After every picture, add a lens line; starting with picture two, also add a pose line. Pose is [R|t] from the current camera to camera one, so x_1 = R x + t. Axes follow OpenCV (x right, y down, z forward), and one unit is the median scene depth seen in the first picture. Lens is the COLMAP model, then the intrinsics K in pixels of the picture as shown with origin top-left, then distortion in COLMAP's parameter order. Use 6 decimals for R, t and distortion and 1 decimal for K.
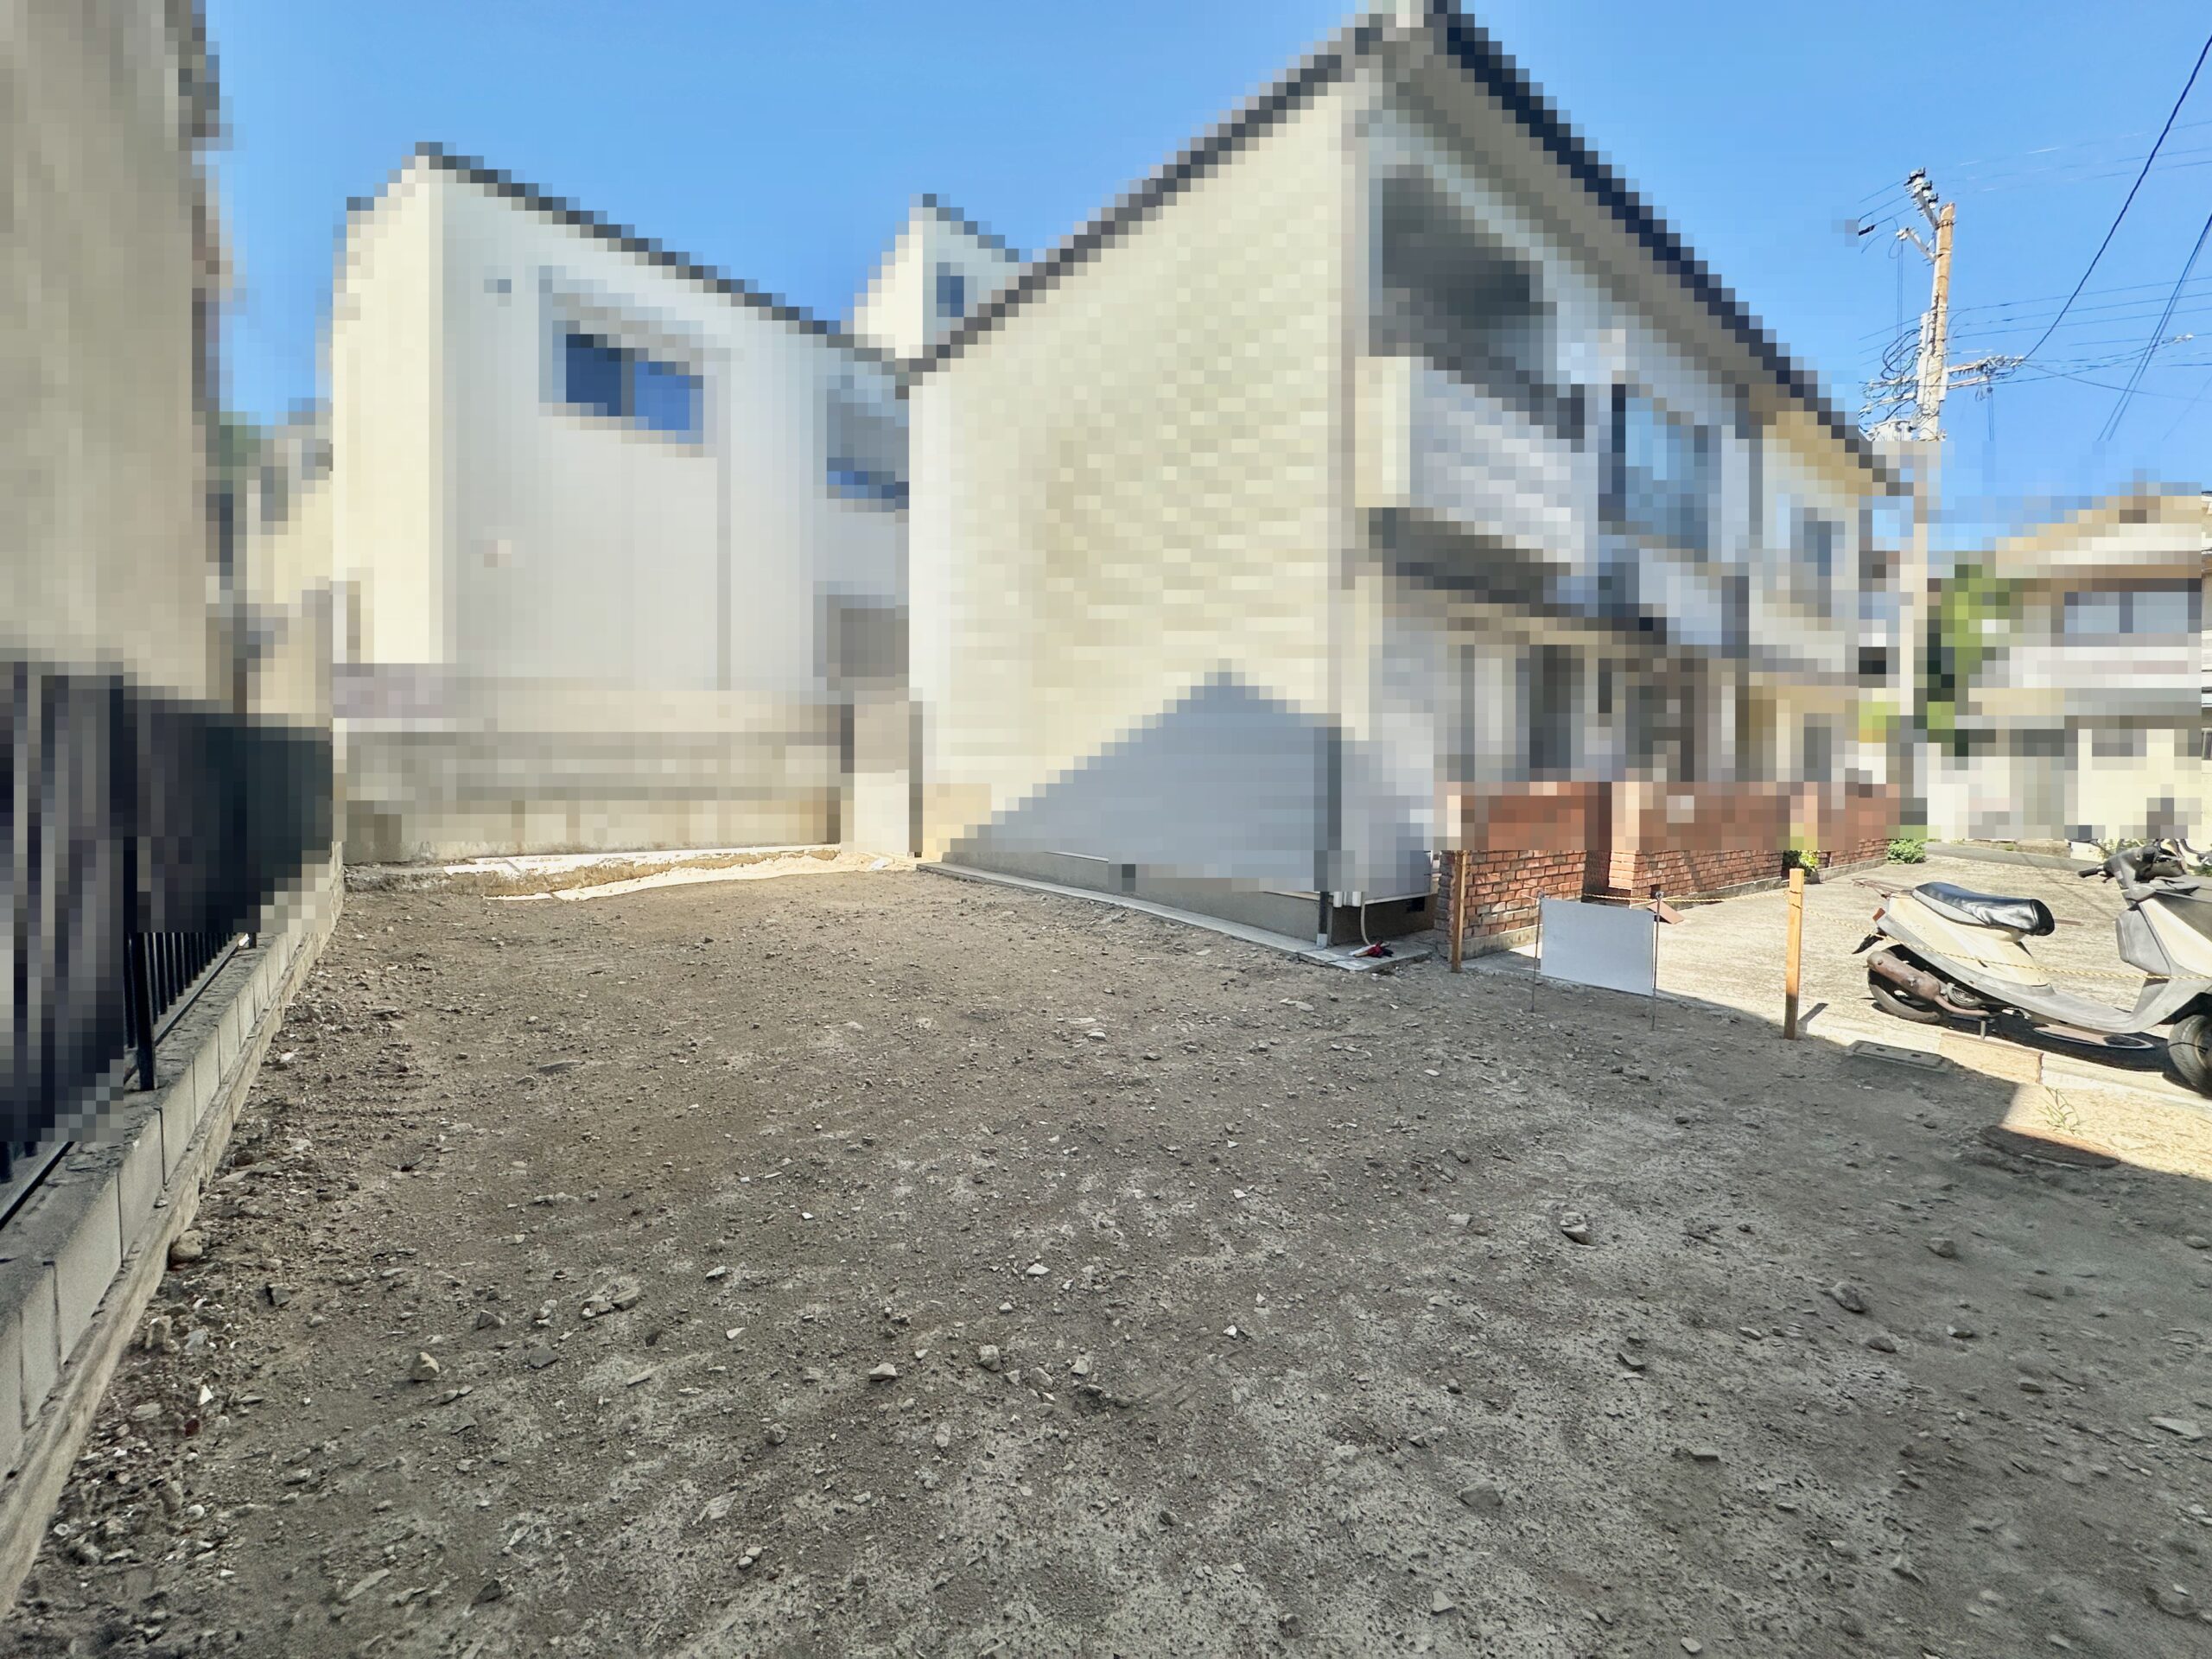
lens RADIAL K [[878.2, 0, 1106.0], [0, 878.2, 829.5], [0, 0, 1]] dist [0.000162, -0.000317]
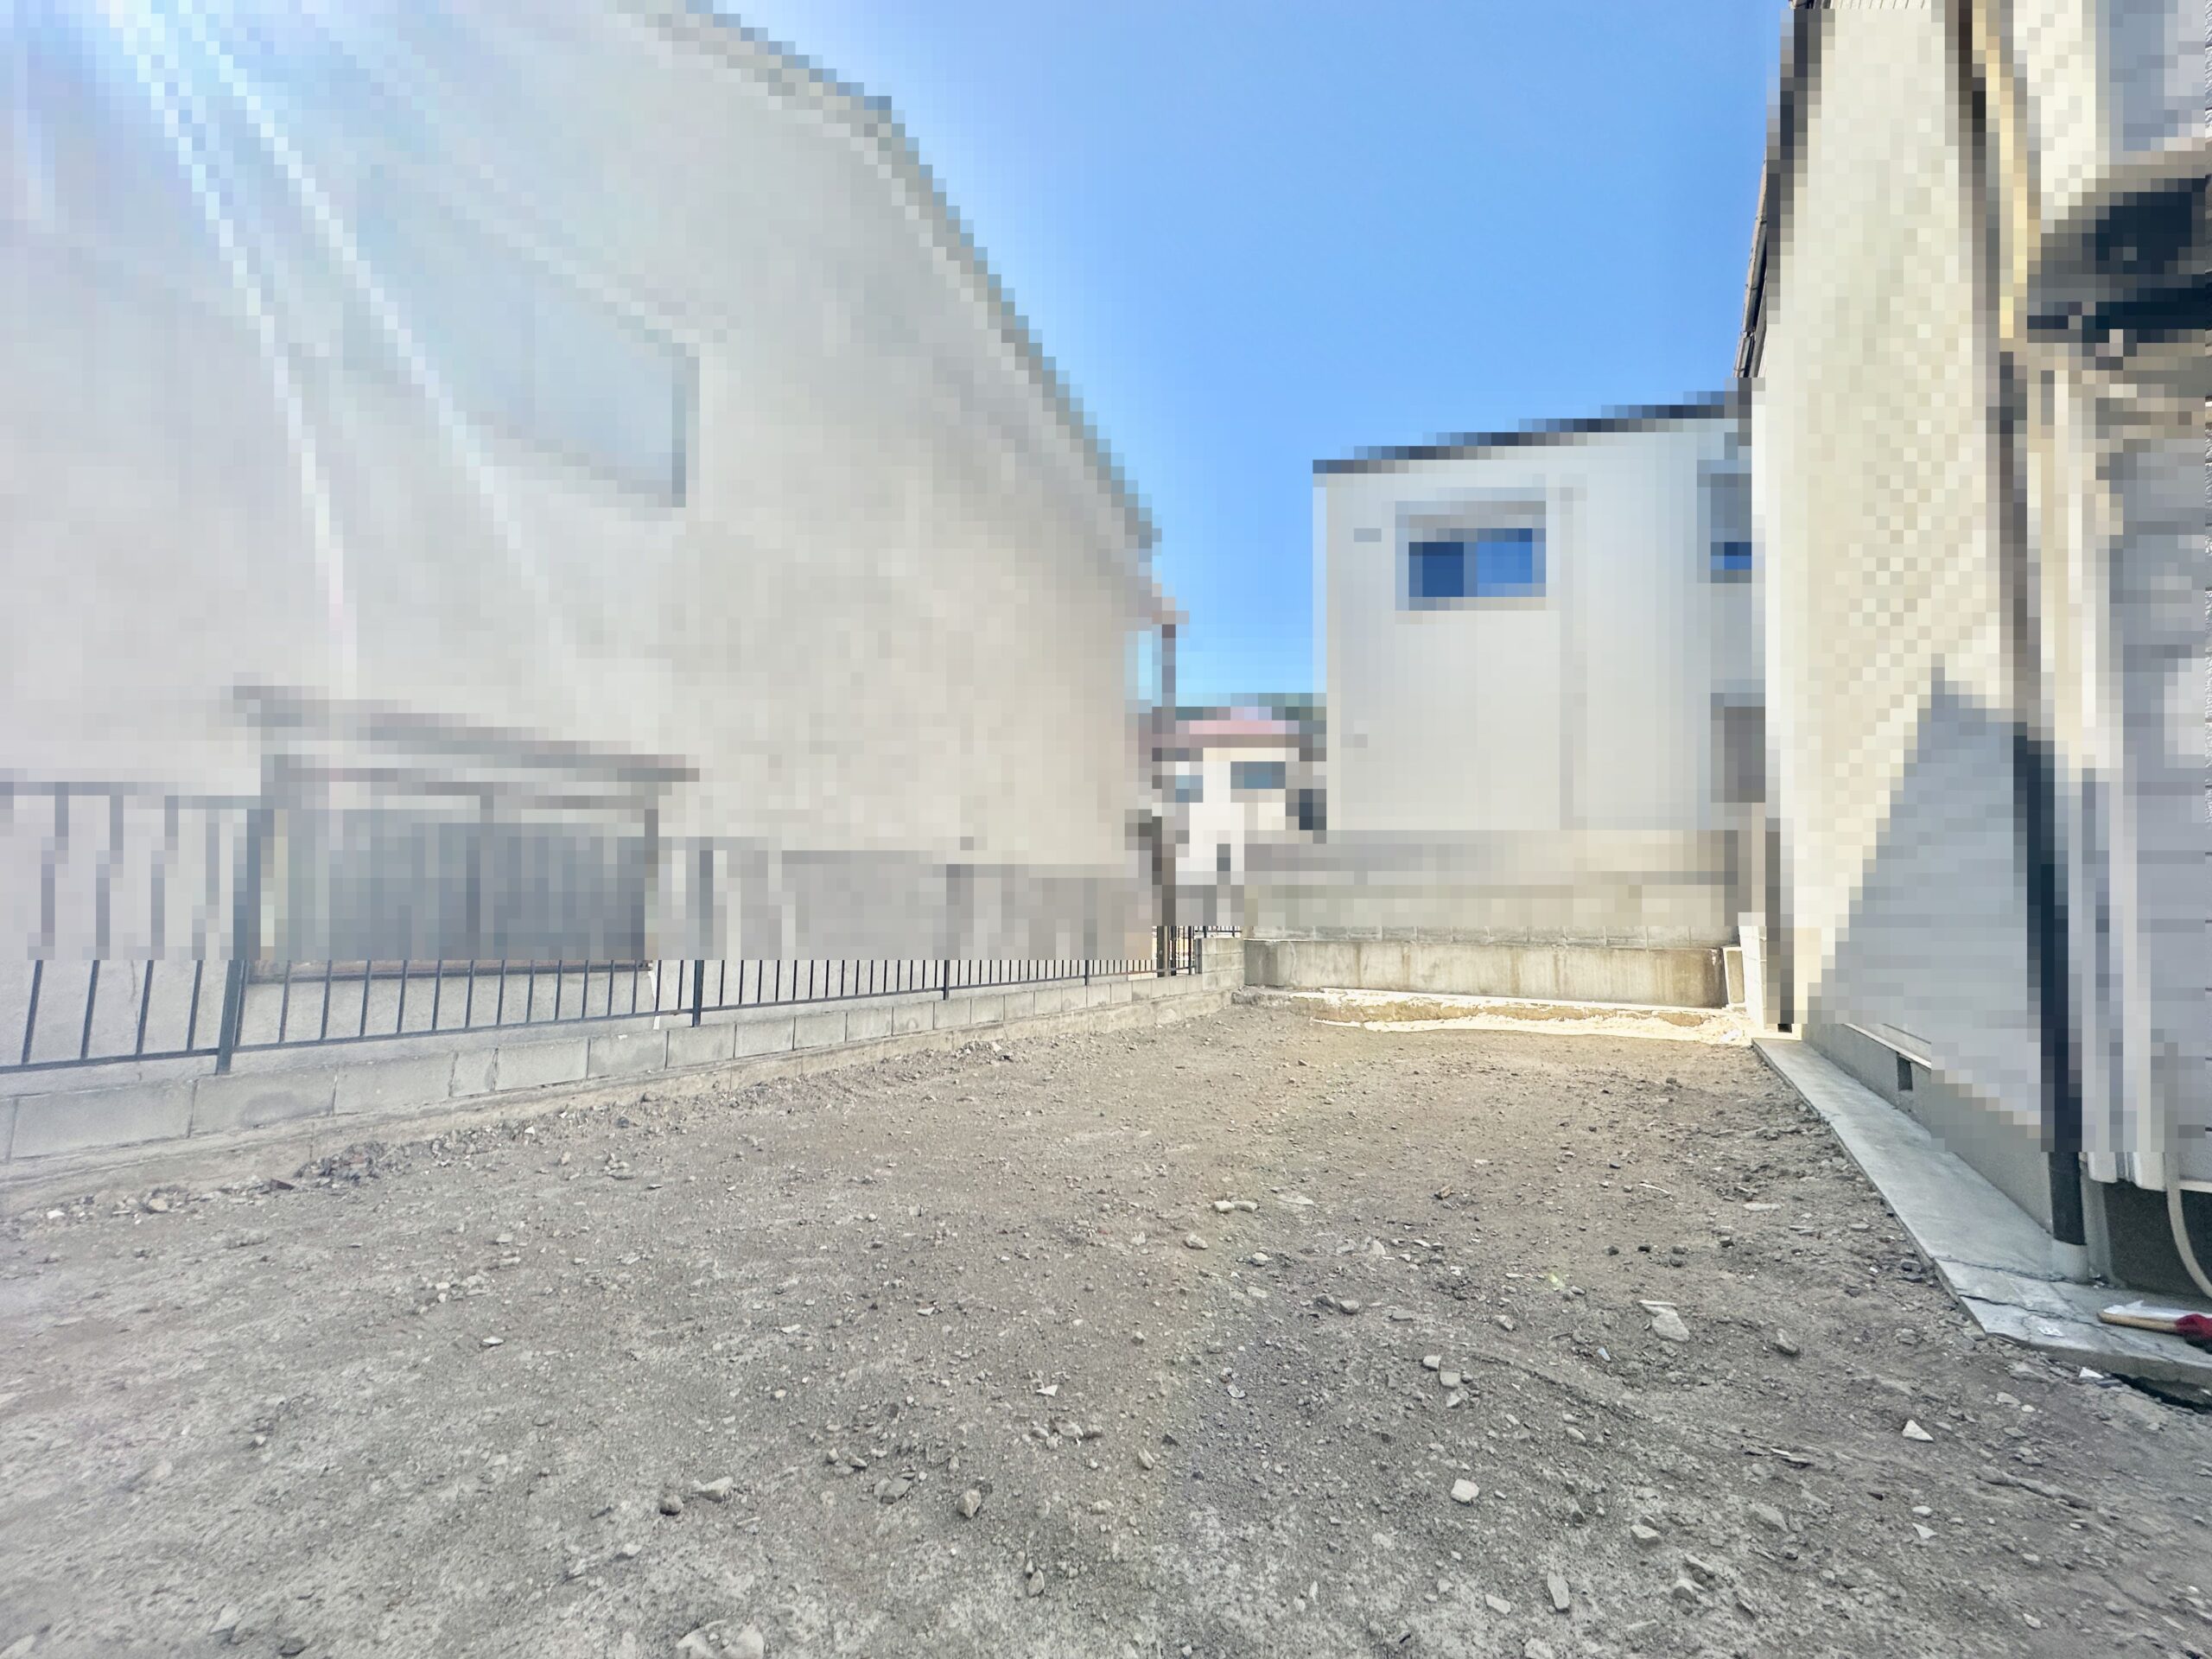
lens RADIAL K [[878.2, 0, 1106.0], [0, 878.2, 829.5], [0, 0, 1]] dist [0.000162, -0.000317]
pose [[0.340440, -0.113109, -0.933438, 0.320512], [-0.070238, 0.986905, -0.145204, 0.013601], [0.937639, 0.114996, 0.328038, 0.280798]]
